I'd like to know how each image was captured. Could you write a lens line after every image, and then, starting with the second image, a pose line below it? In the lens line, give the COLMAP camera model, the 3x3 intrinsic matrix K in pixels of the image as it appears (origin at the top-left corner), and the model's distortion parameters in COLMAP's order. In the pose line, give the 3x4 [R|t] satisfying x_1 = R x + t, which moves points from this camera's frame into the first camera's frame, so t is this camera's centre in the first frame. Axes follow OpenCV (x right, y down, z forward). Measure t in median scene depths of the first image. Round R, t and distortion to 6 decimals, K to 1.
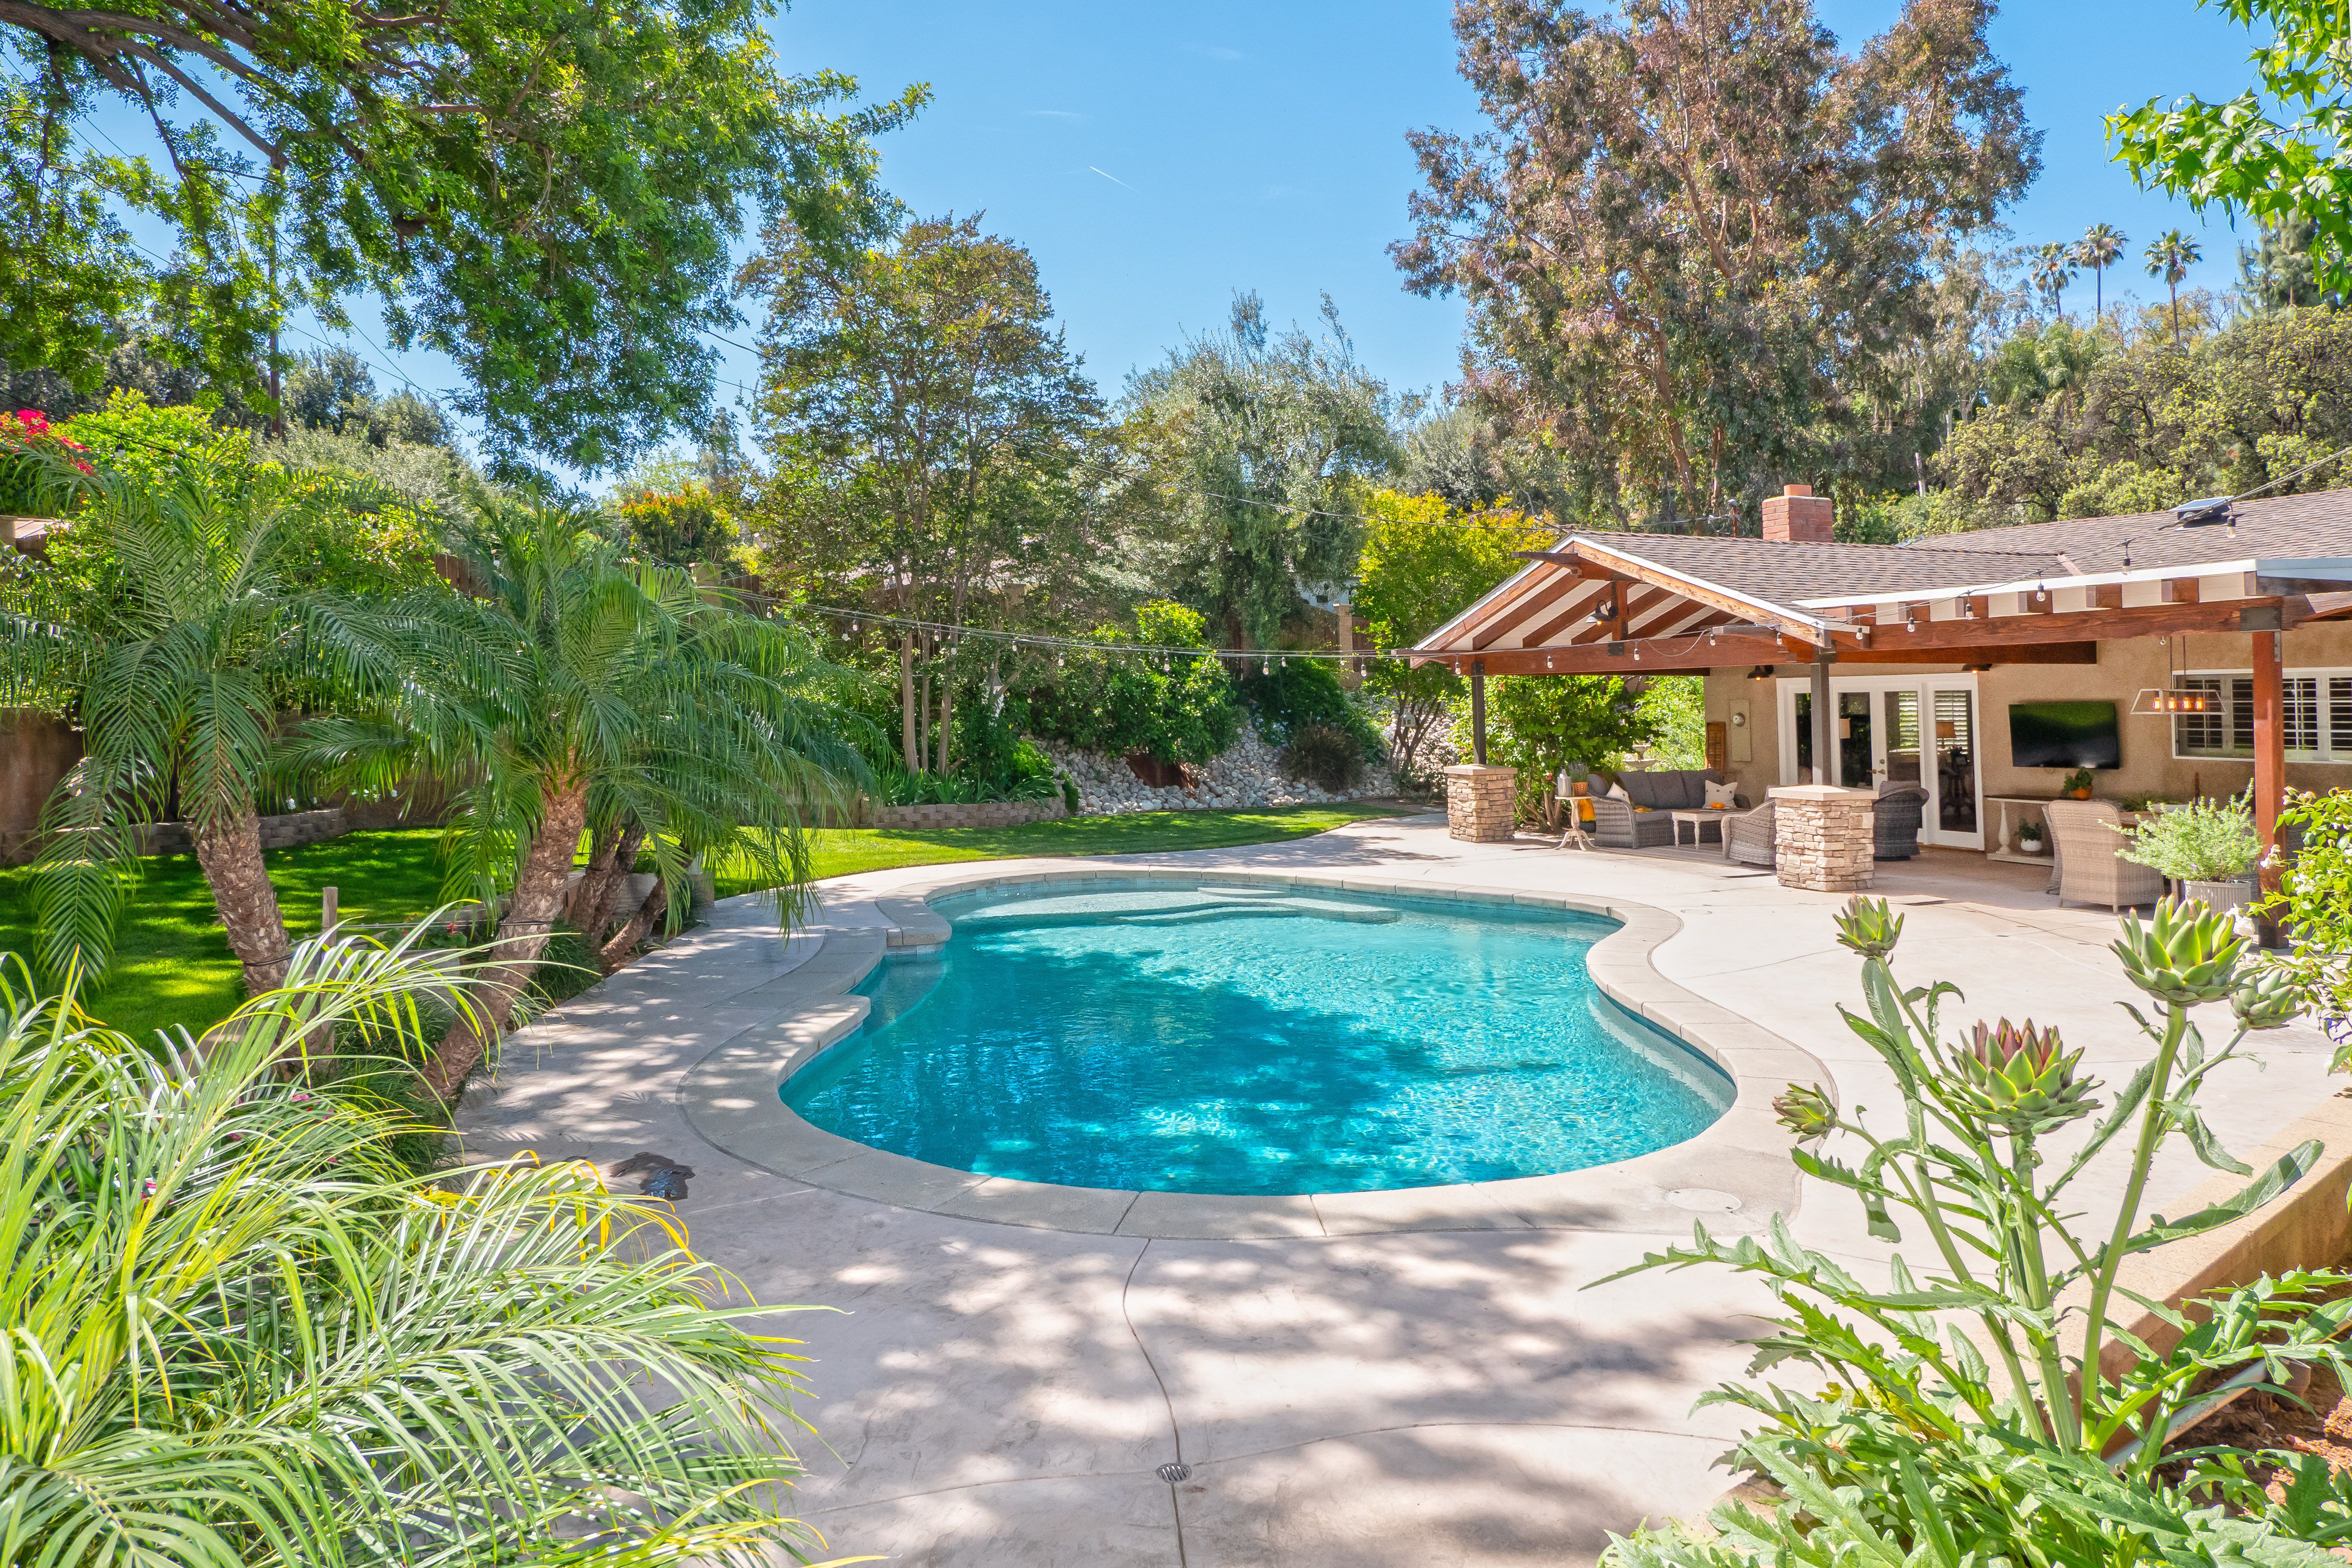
lens RADIAL K [[1473.2, 0, 1180.6], [0, 1473.2, 737.6], [0, 0, 1]] dist [-0.003800, -0.003371]
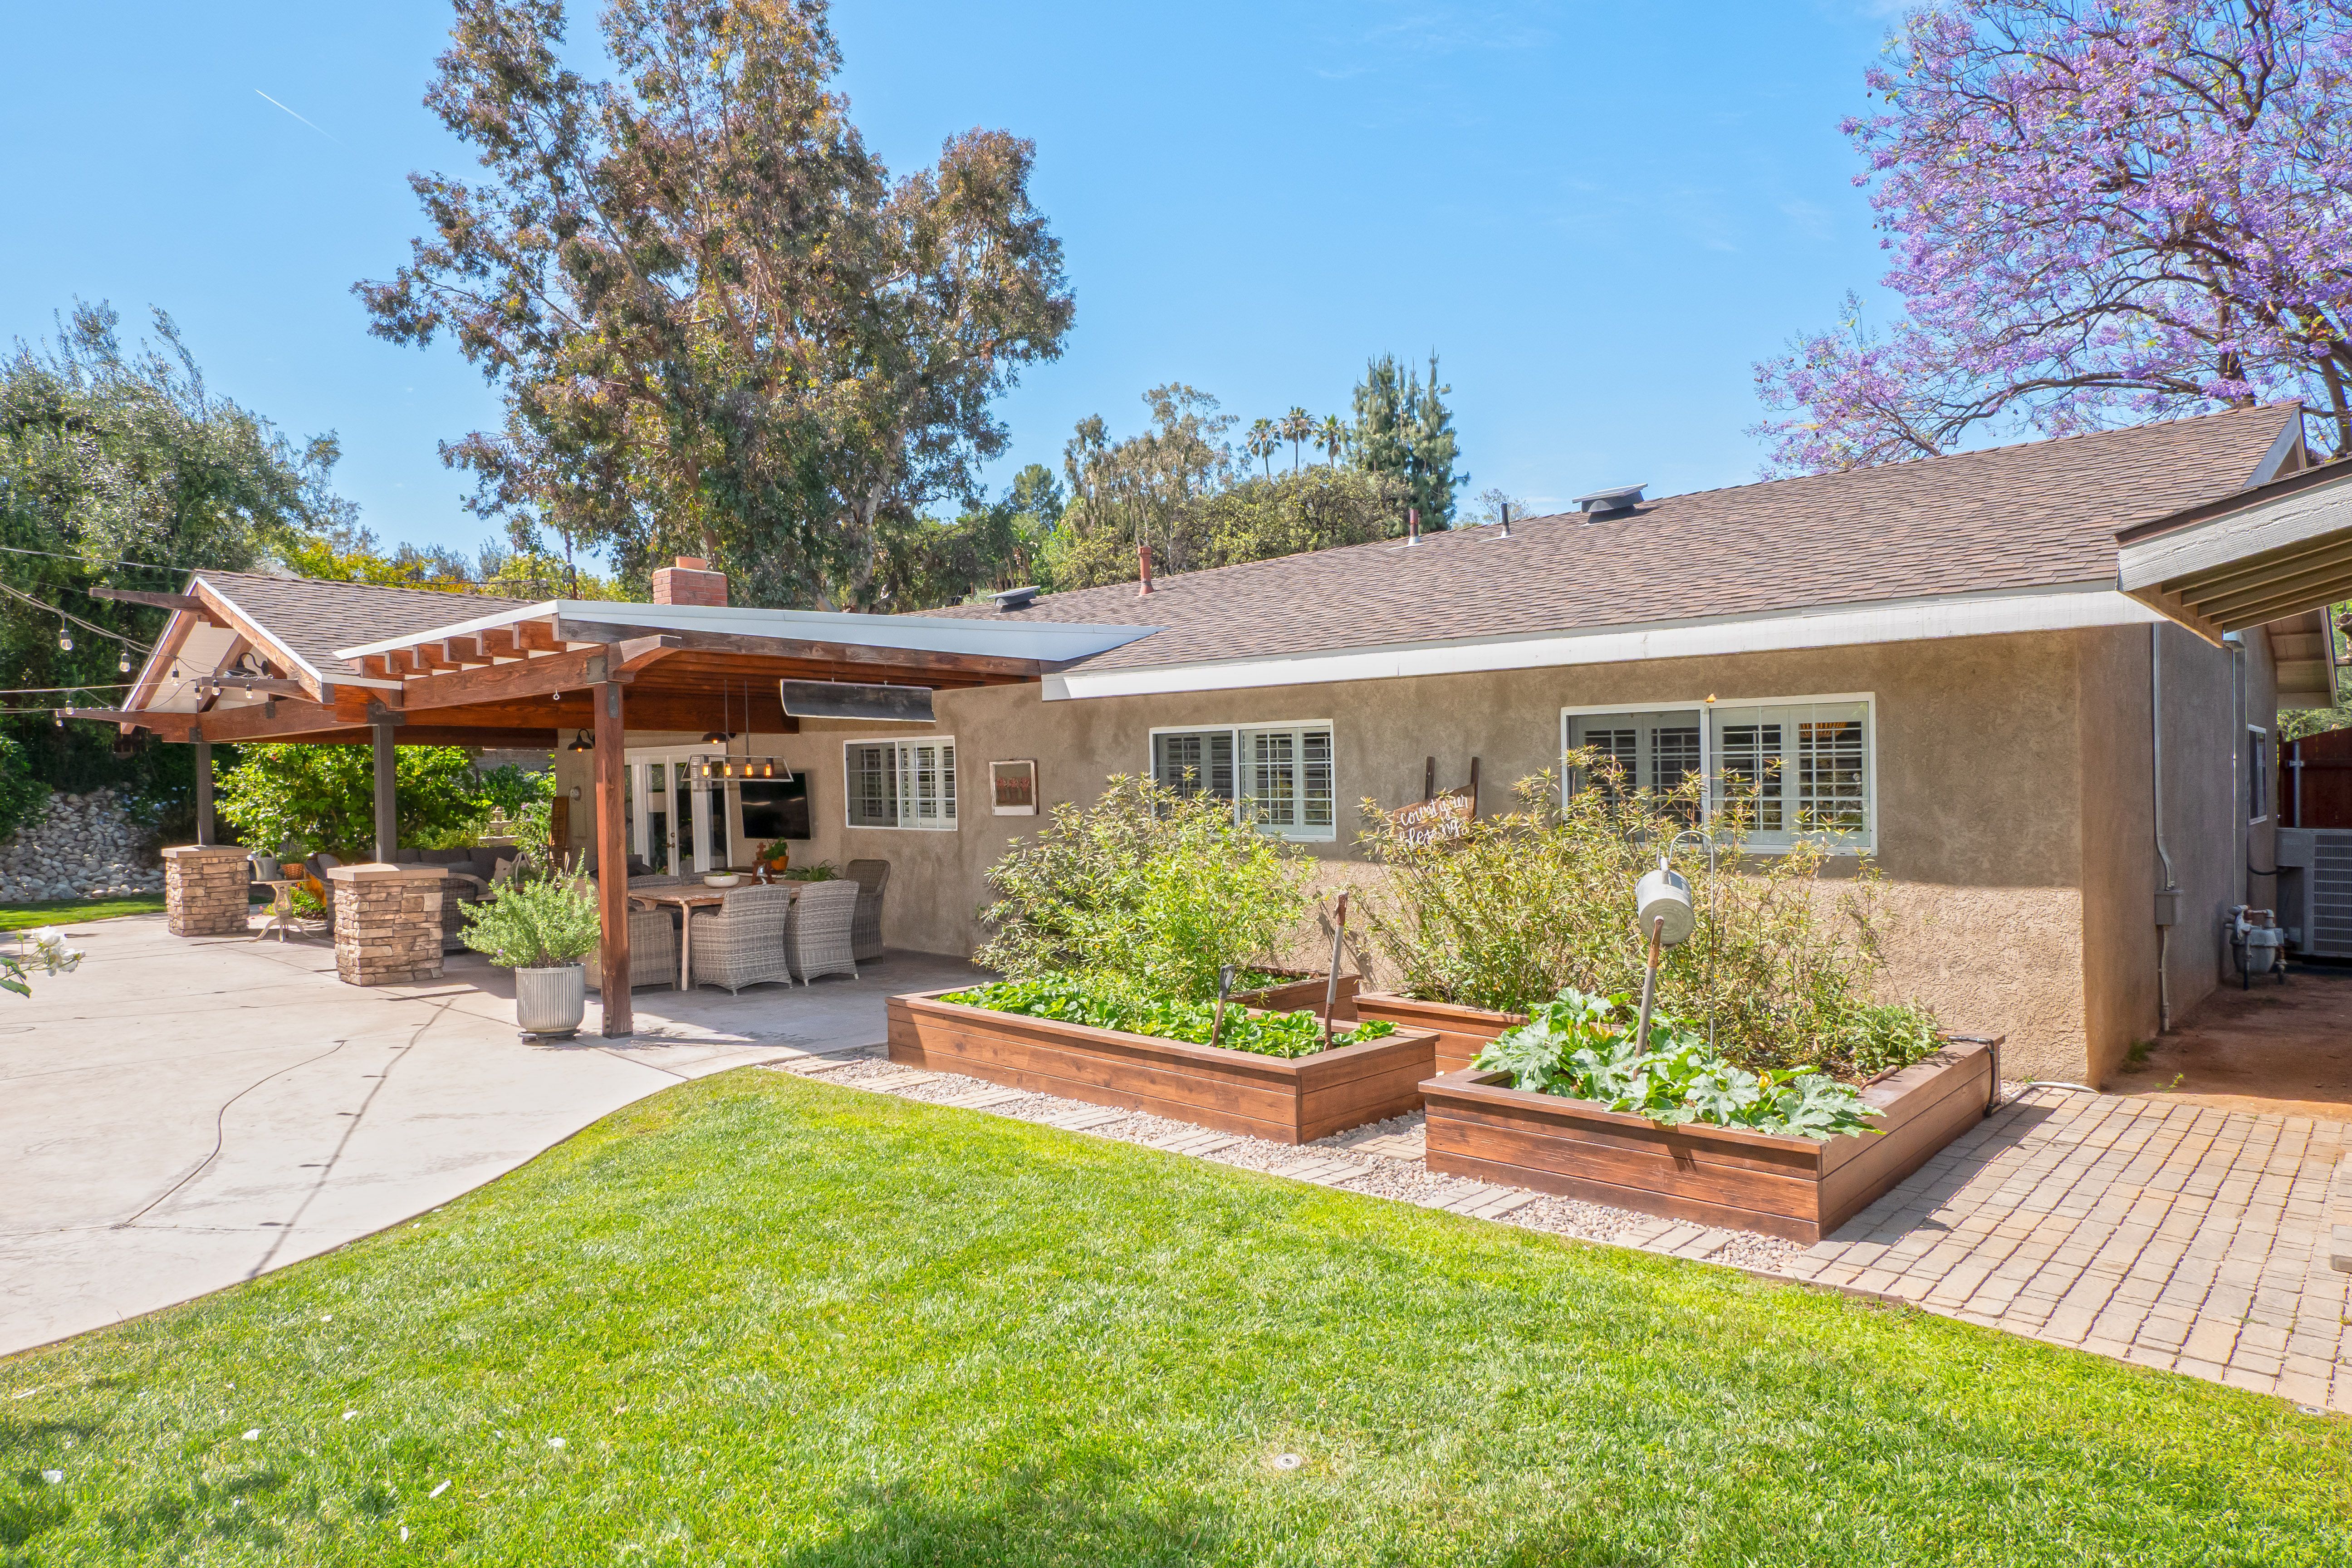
lens RADIAL K [[1333.1, 0, 1131.5], [0, 1333.1, 781.3], [0, 0, 1]] dist [0.010346, 0.000004]
pose [[0.921754, 0.002260, 0.387768, 0.365879], [0.008935, 0.999594, -0.027067, 0.006135], [-0.387671, 0.028414, 0.921360, 0.062826]]
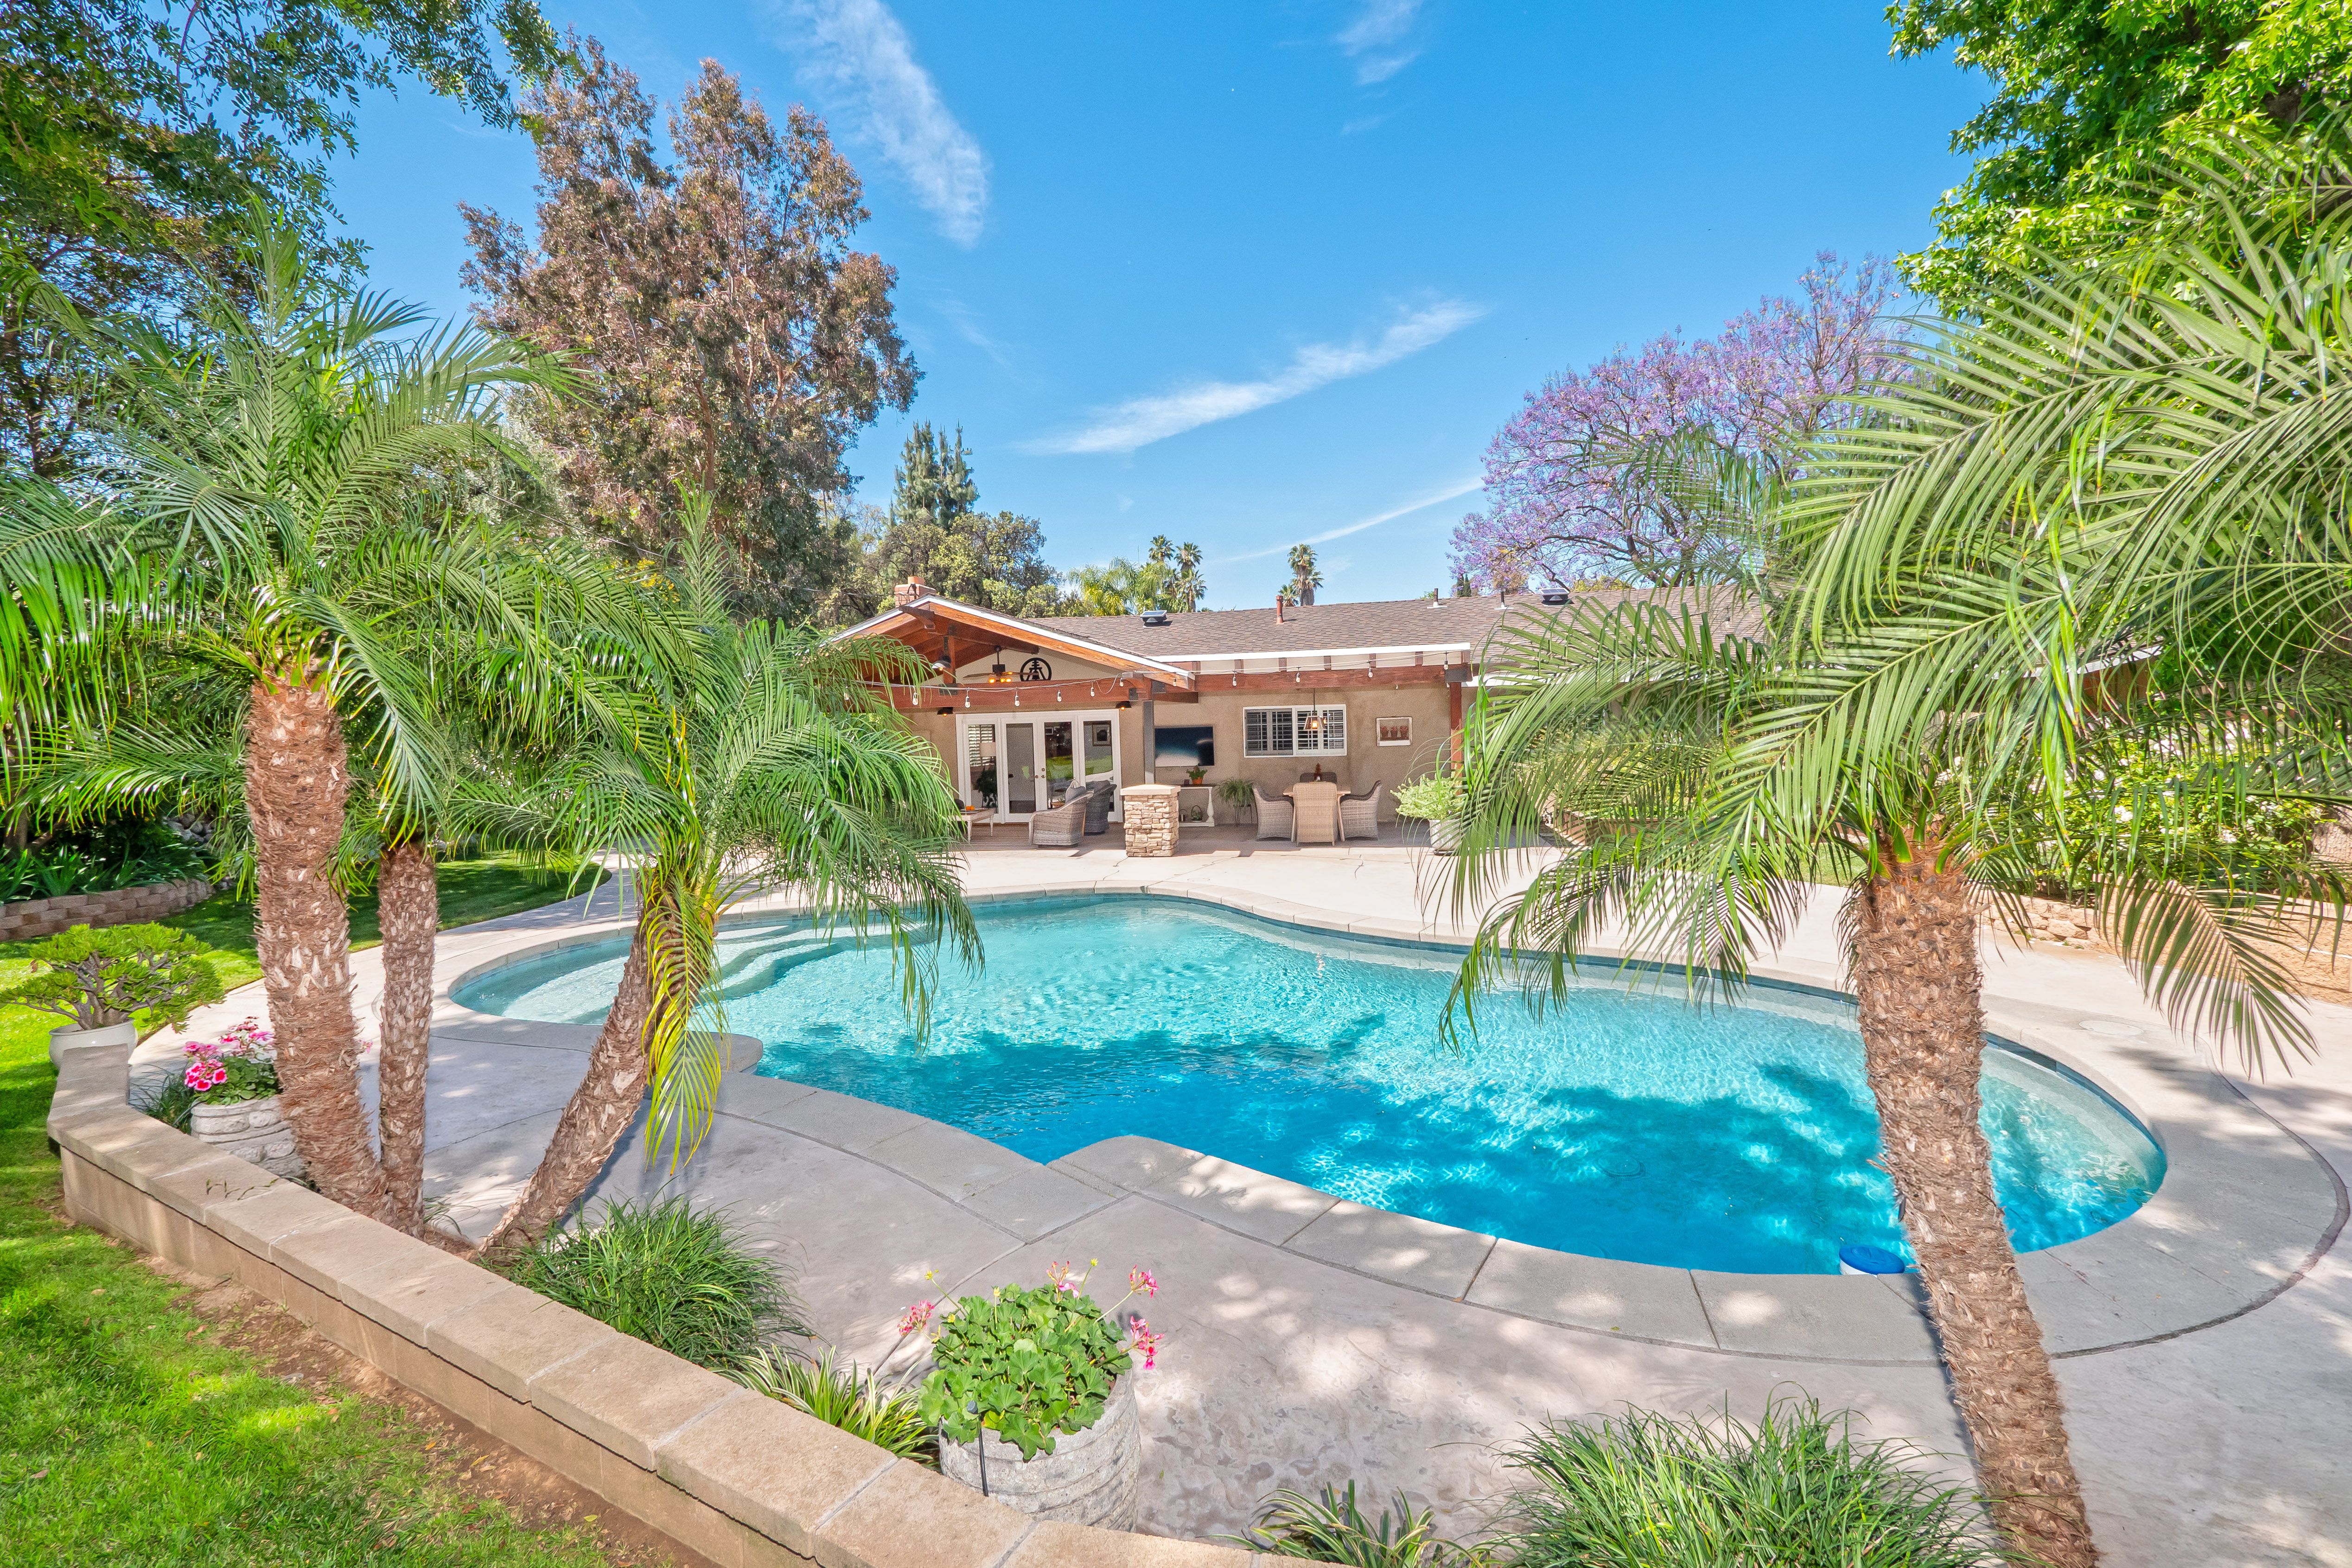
lens RADIAL K [[993.1, 0, 1176.6], [0, 993.1, 752.8], [0, 0, 1]] dist [-0.002207, -0.000239]
pose [[0.561245, -0.034150, 0.826945, -0.234541], [0.042767, 0.999010, 0.012229, -0.006255], [-0.826544, 0.028502, 0.562150, 0.276861]]
